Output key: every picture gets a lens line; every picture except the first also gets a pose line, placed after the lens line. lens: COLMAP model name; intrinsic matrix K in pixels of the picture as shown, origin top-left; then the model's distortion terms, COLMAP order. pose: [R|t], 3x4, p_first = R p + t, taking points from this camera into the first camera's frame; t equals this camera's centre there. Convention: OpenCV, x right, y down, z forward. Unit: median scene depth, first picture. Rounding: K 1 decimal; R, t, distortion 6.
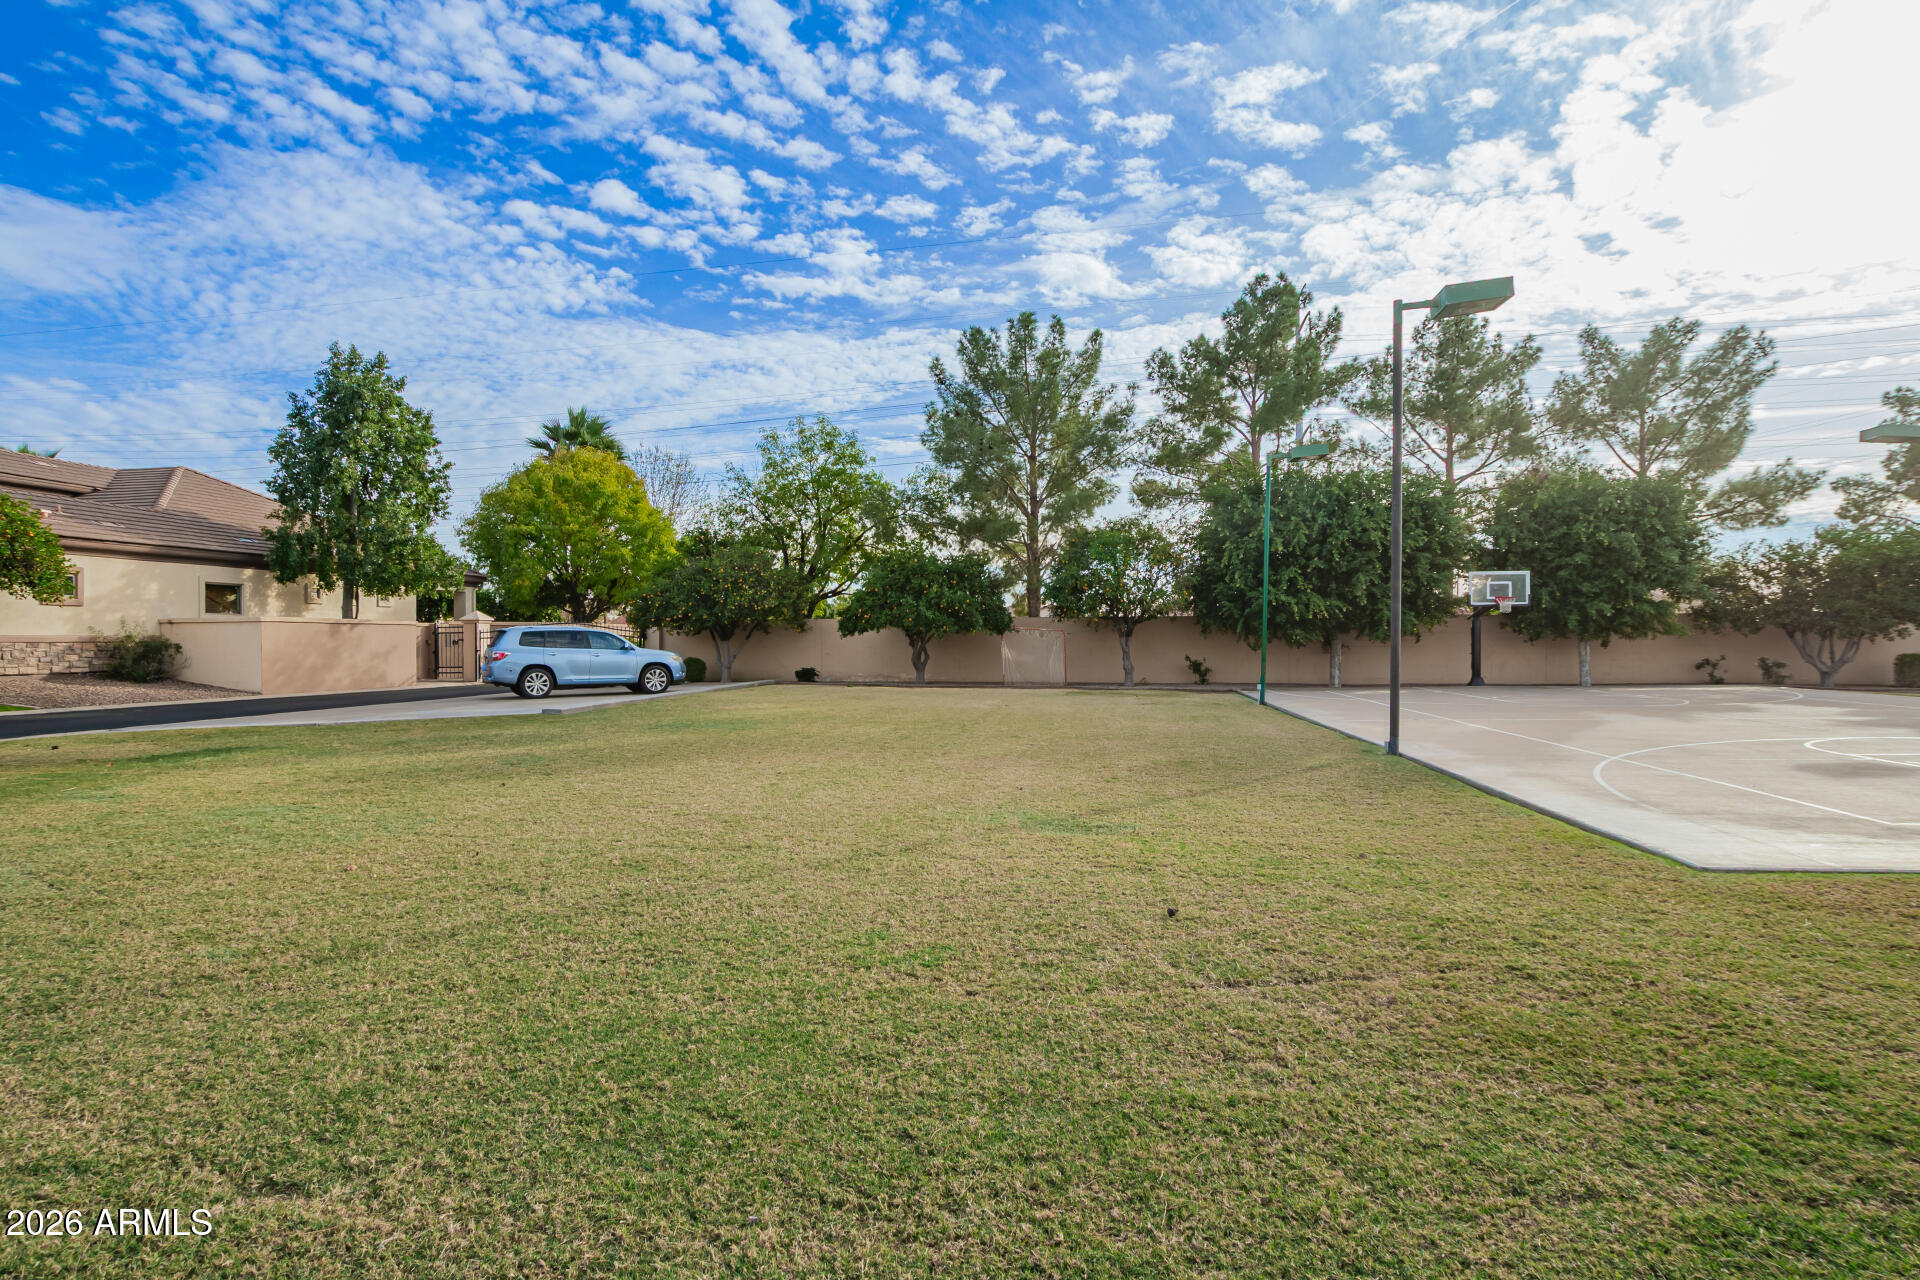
lens RADIAL K [[884.6, 0, 960.0], [0, 884.6, 640.0], [0, 0, 1]] dist [-0.053266, 0.010262]
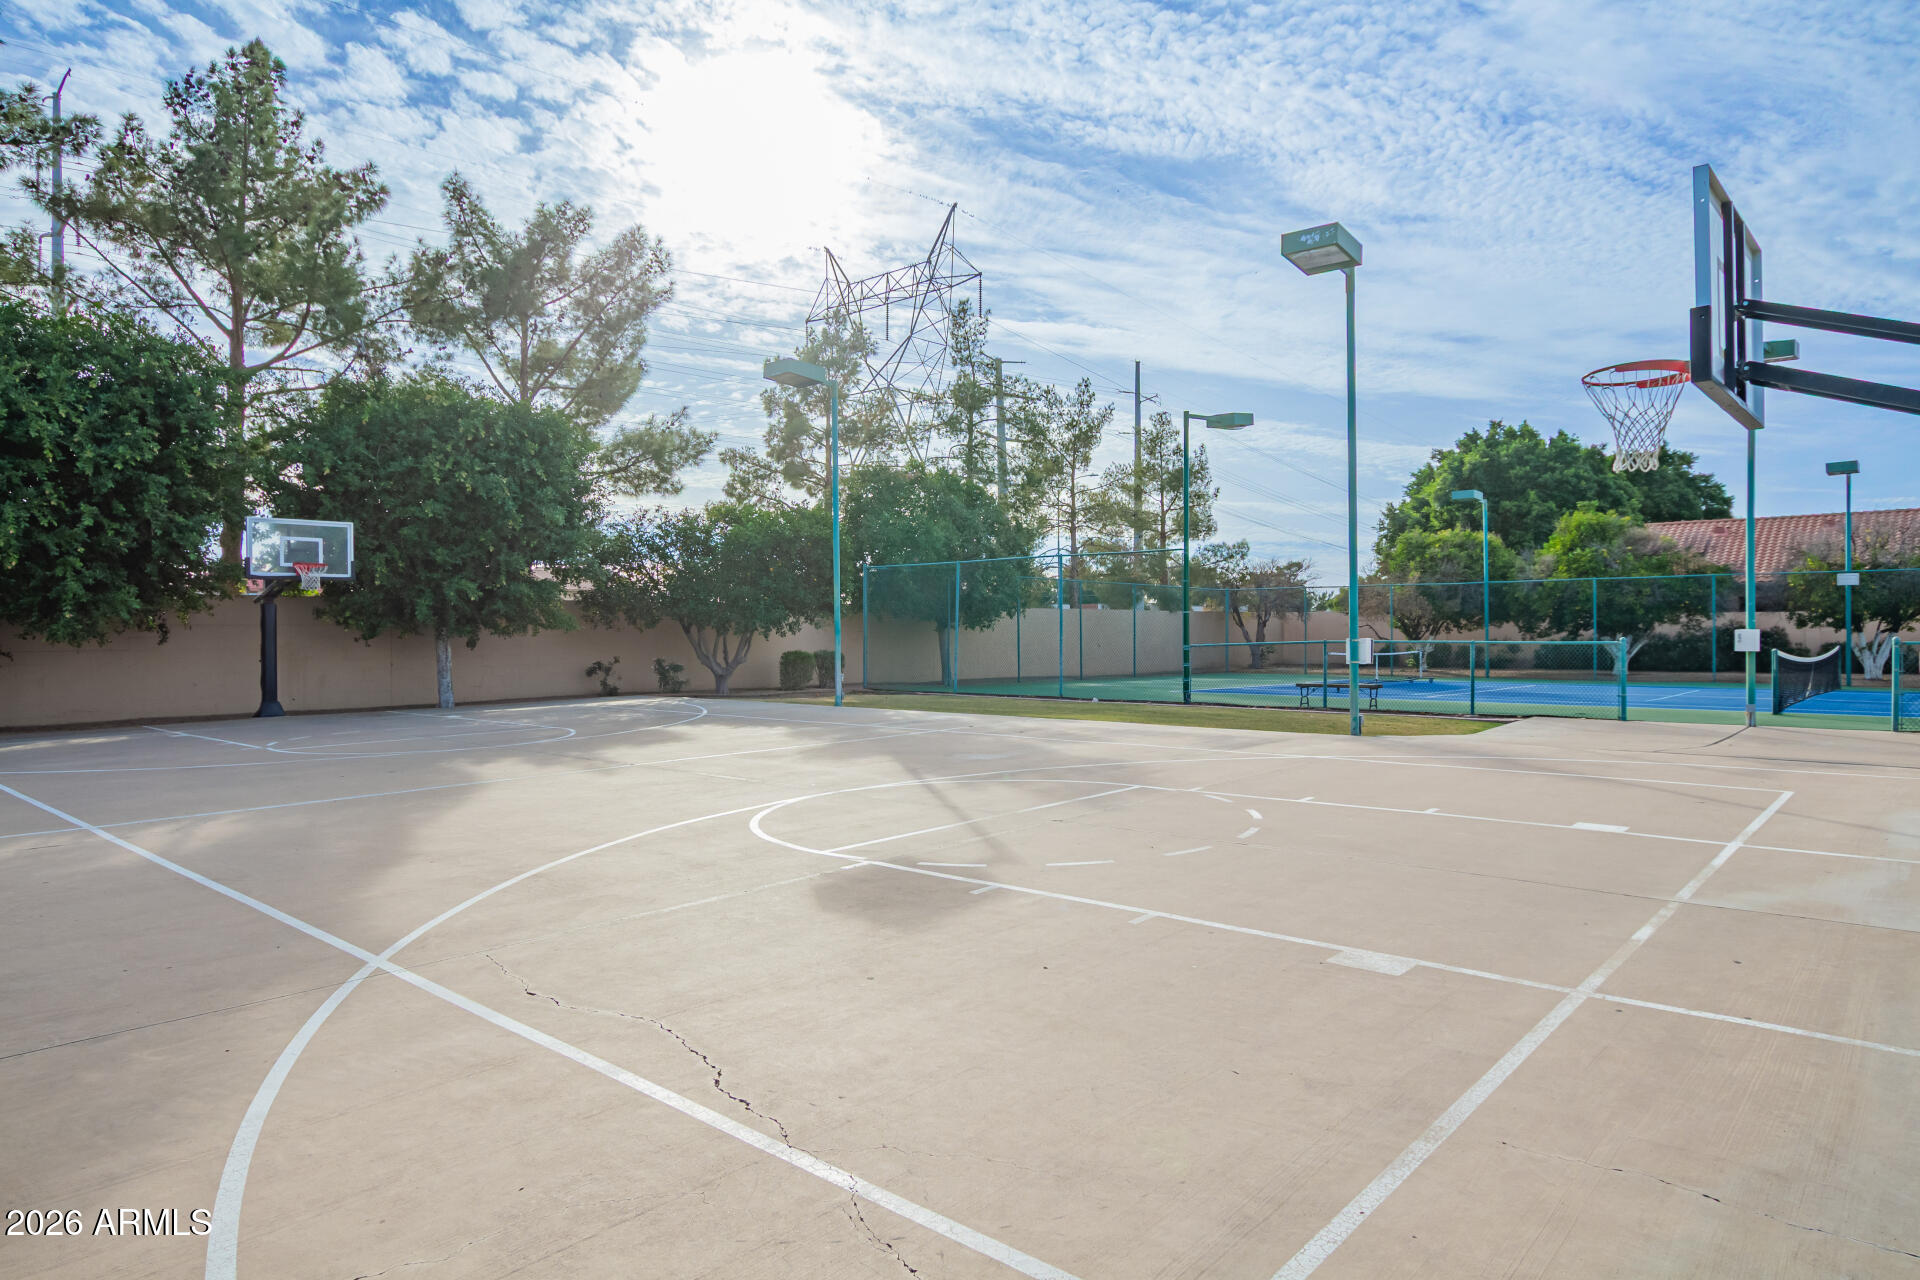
lens RADIAL K [[1159.6, 0, 960.0], [0, 1159.6, 640.0], [0, 0, 1]] dist [-0.000127, 0.002260]
pose [[0.523164, -0.005361, 0.852215, 0.175443], [0.004696, 0.999983, 0.003408, 0.001026], [-0.852219, 0.002219, 0.523180, 0.199650]]
